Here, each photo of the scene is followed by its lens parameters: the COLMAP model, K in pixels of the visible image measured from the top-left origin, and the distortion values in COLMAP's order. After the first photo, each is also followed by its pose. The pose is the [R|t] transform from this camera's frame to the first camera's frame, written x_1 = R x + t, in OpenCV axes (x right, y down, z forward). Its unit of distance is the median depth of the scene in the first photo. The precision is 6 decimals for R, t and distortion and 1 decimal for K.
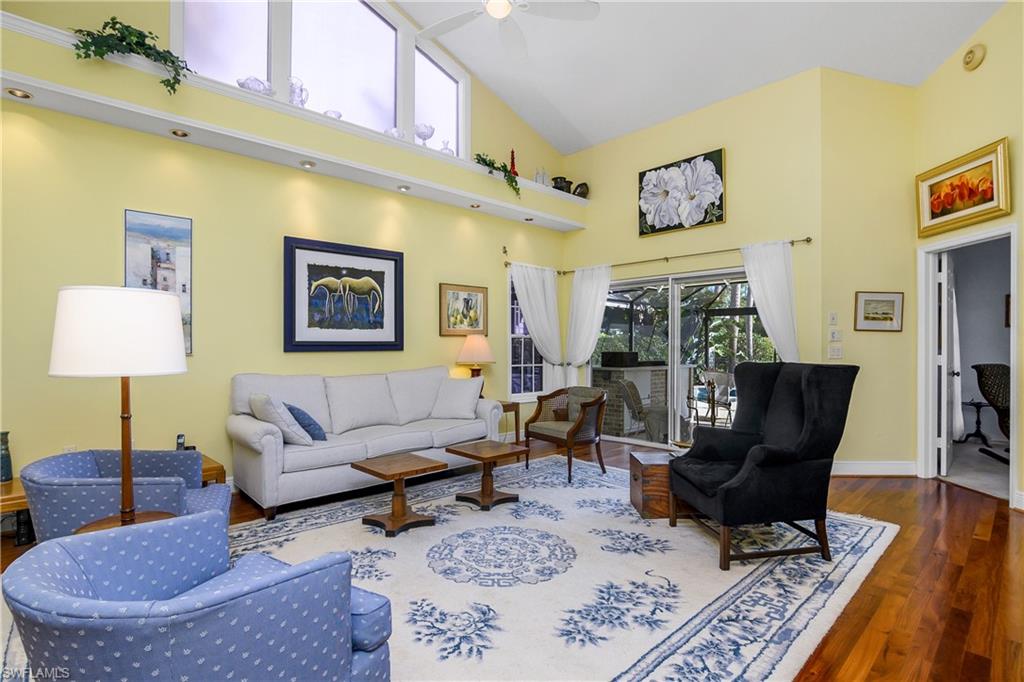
lens RADIAL K [[508.2, 0, 499.5], [0, 508.2, 345.3], [0, 0, 1]] dist [-0.006246, -0.000045]
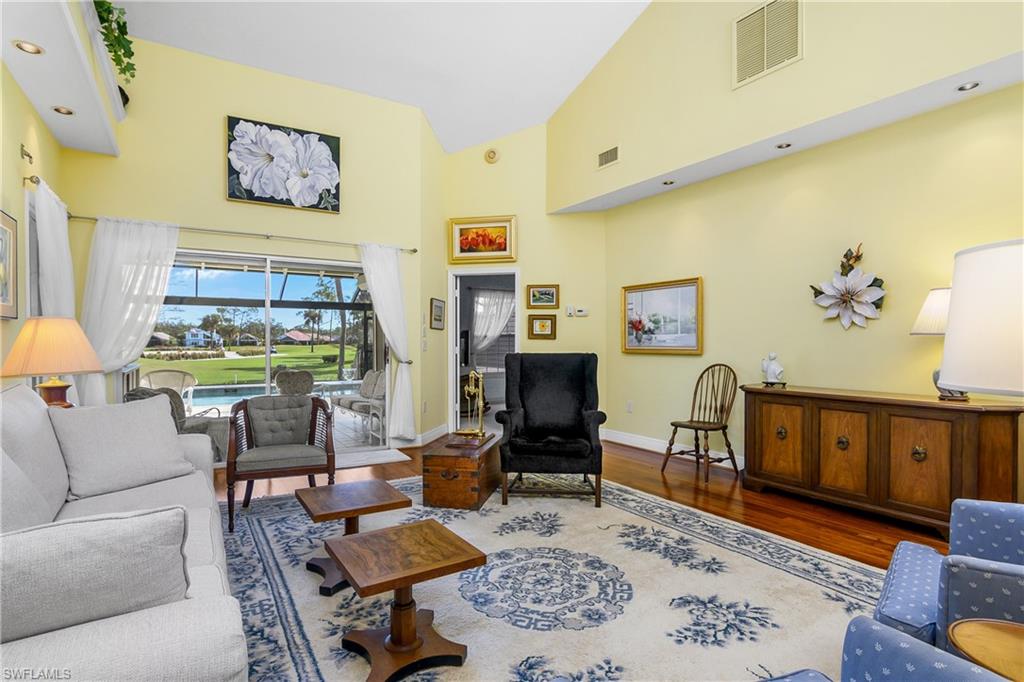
lens RADIAL K [[515.7, 0, 505.9], [0, 515.7, 344.8], [0, 0, 1]] dist [-0.006386, -0.000985]
pose [[0.183843, -0.009757, 0.982907, -0.554003], [-0.001262, 0.999948, 0.010162, -0.000696], [-0.982955, -0.003109, 0.183821, 0.583637]]
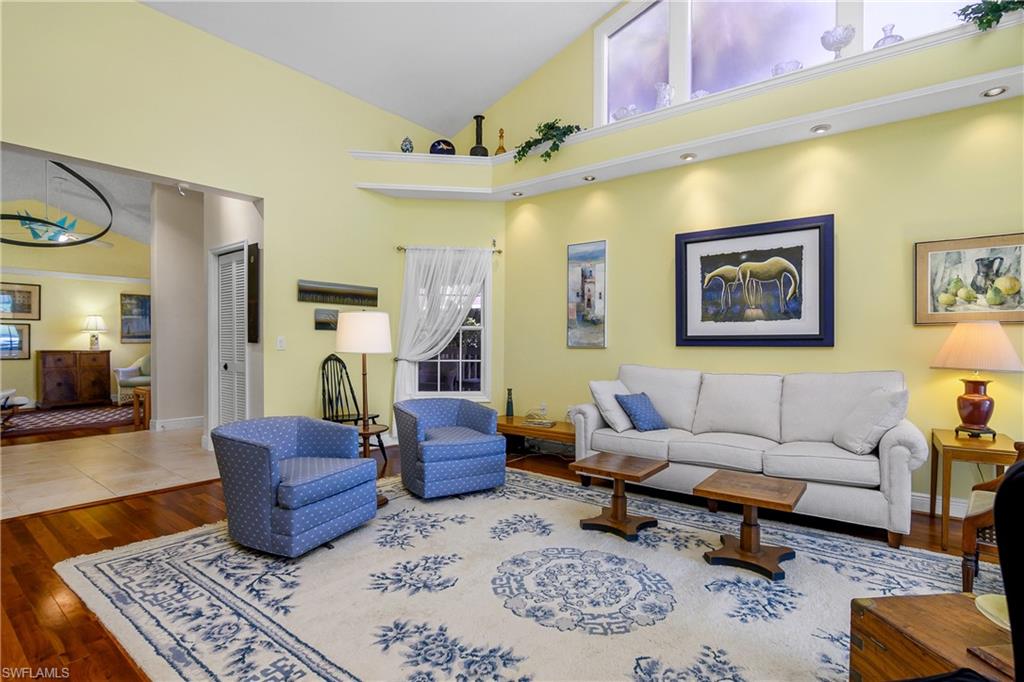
lens RADIAL K [[502.8, 0, 512.3], [0, 502.8, 345.4], [0, 0, 1]] dist [-0.016669, 0.000675]
pose [[0.160925, 0.004729, -0.986955, 0.515475], [-0.004617, 0.999981, 0.004038, 0.008443], [0.986956, 0.003907, 0.160944, 0.487374]]
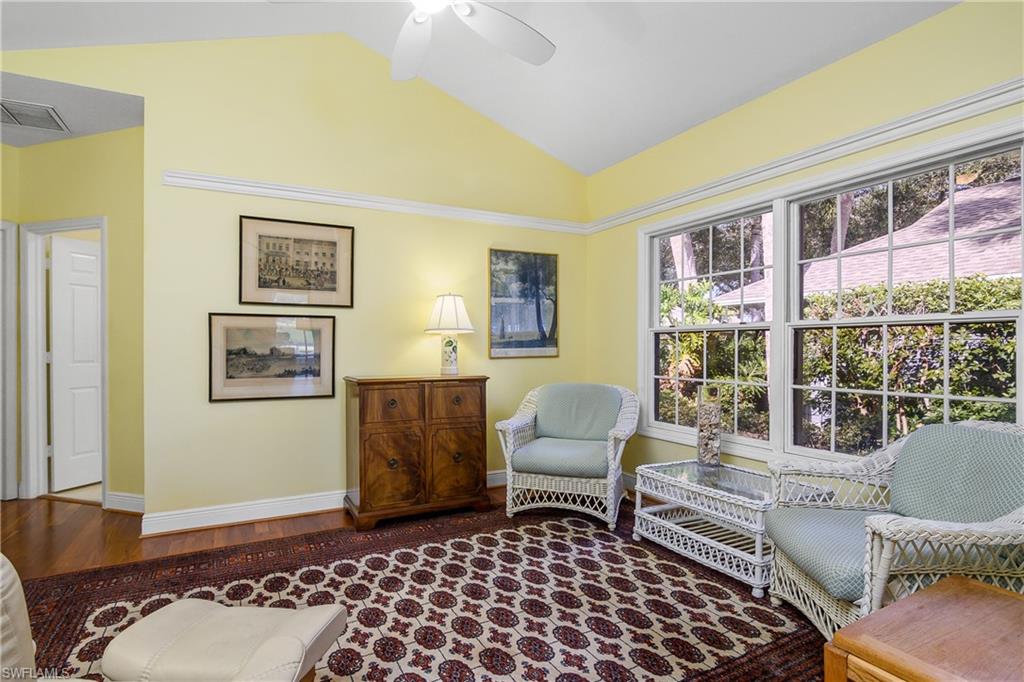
lens RADIAL K [[515.7, 0, 505.9], [0, 515.7, 344.8], [0, 0, 1]] dist [-0.006386, -0.000985]
pose [[-0.259675, -0.005603, -0.965680, -0.774747], [0.002677, 0.999975, -0.006521, -0.003532], [0.965692, -0.004279, -0.259653, -0.443001]]
